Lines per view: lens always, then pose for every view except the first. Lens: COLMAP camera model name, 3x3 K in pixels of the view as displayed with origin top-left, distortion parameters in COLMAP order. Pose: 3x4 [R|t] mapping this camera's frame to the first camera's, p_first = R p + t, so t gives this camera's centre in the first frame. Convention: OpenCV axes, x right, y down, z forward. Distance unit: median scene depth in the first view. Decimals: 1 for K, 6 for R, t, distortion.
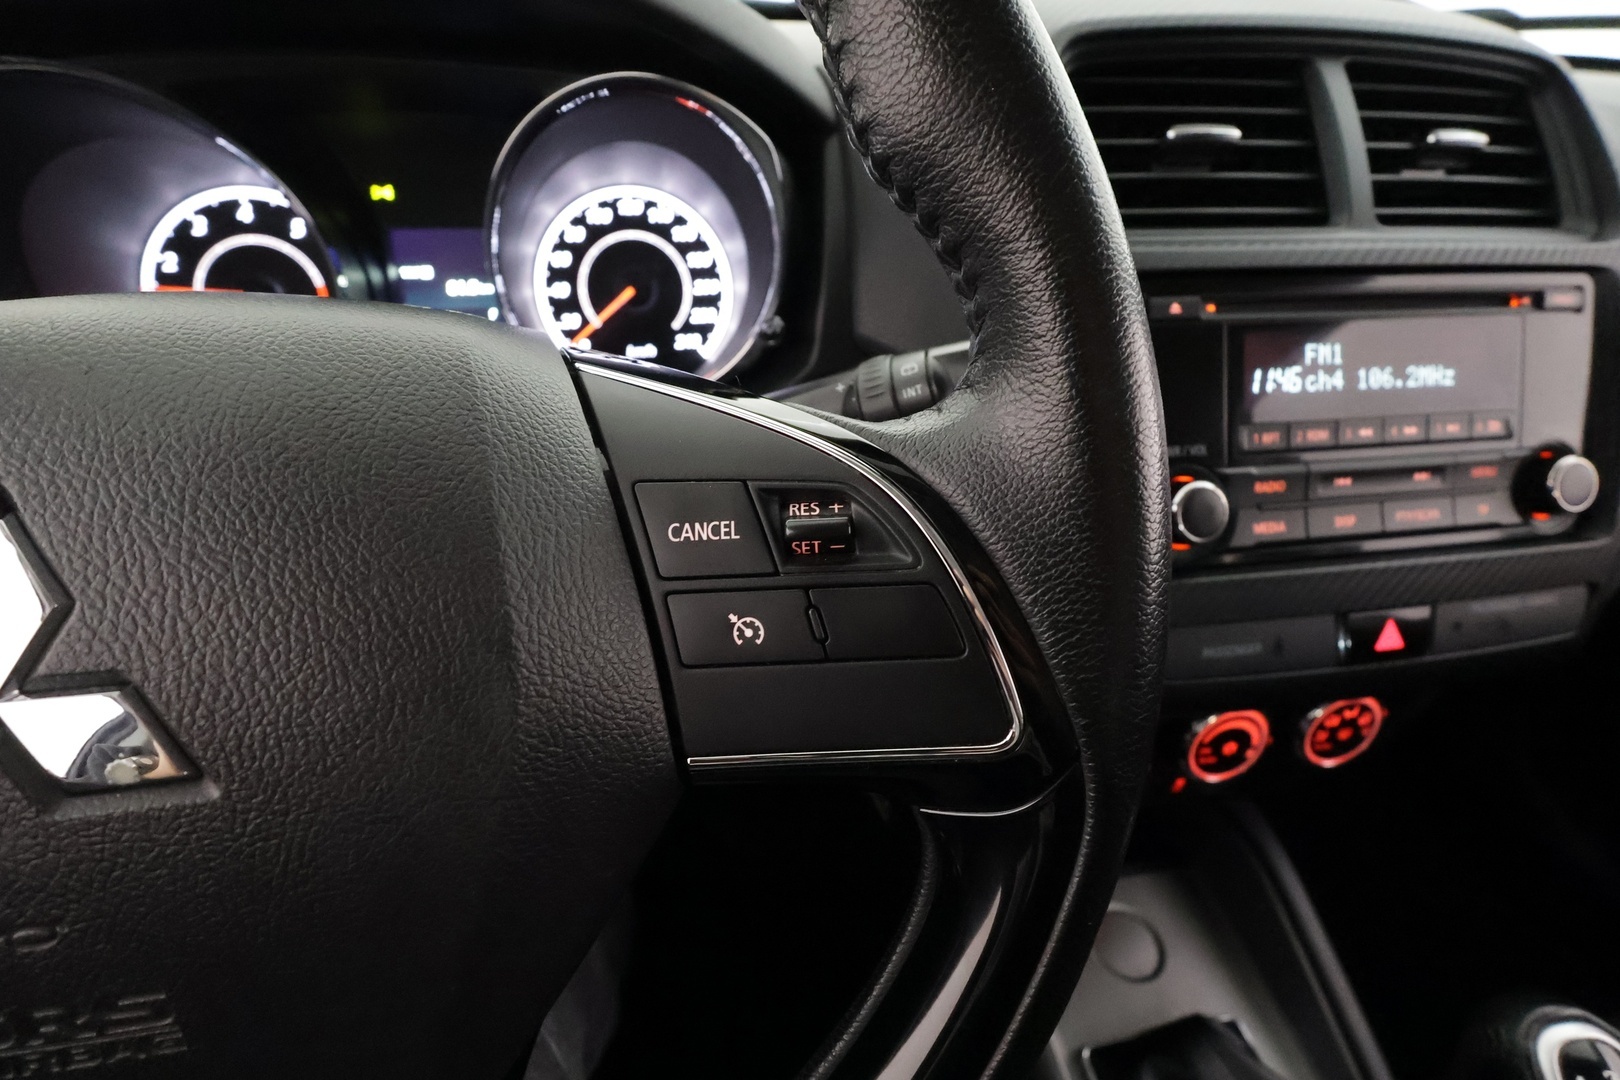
lens RADIAL K [[758.1, 0, 817.2], [0, 758.1, 541.6], [0, 0, 1]] dist [0.000248, -0.000118]
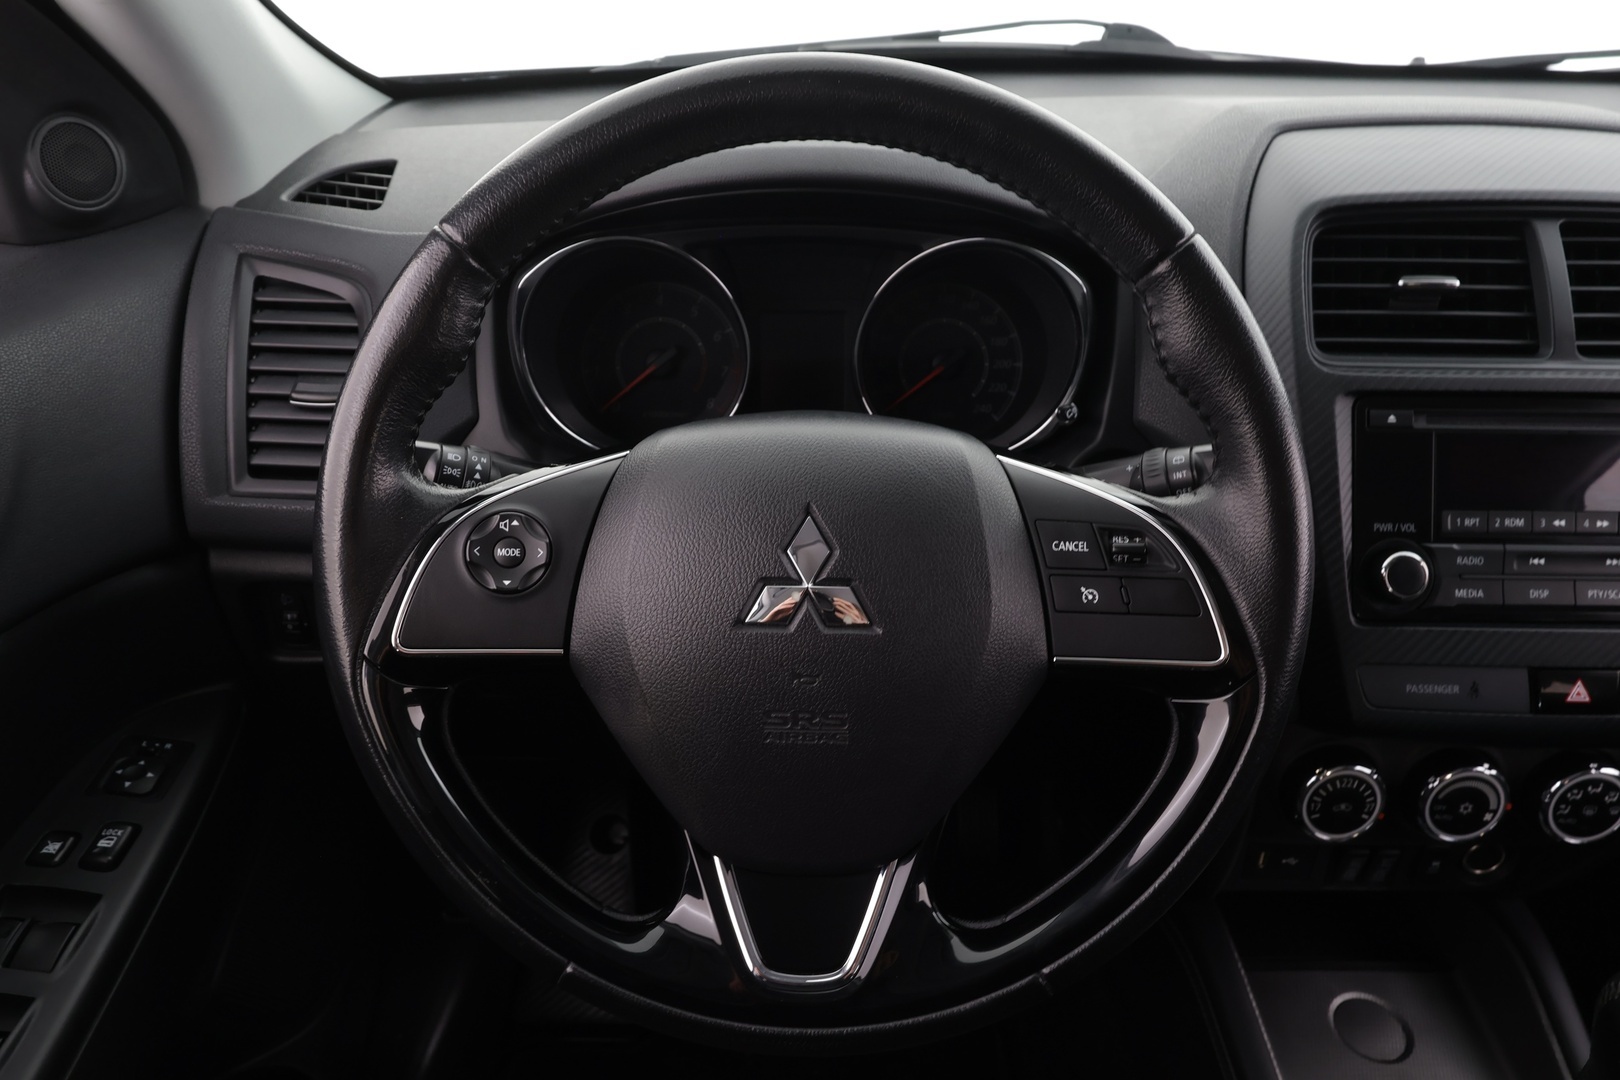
lens RADIAL K [[1159.0, 0, 803.8], [0, 1159.0, 540.9], [0, 0, 1]] dist [0.000883, -0.002144]
pose [[0.981442, 0.070782, -0.178217, -0.145191], [-0.084922, 0.993710, -0.072996, 0.126612], [0.171929, 0.086776, 0.981280, -1.060399]]
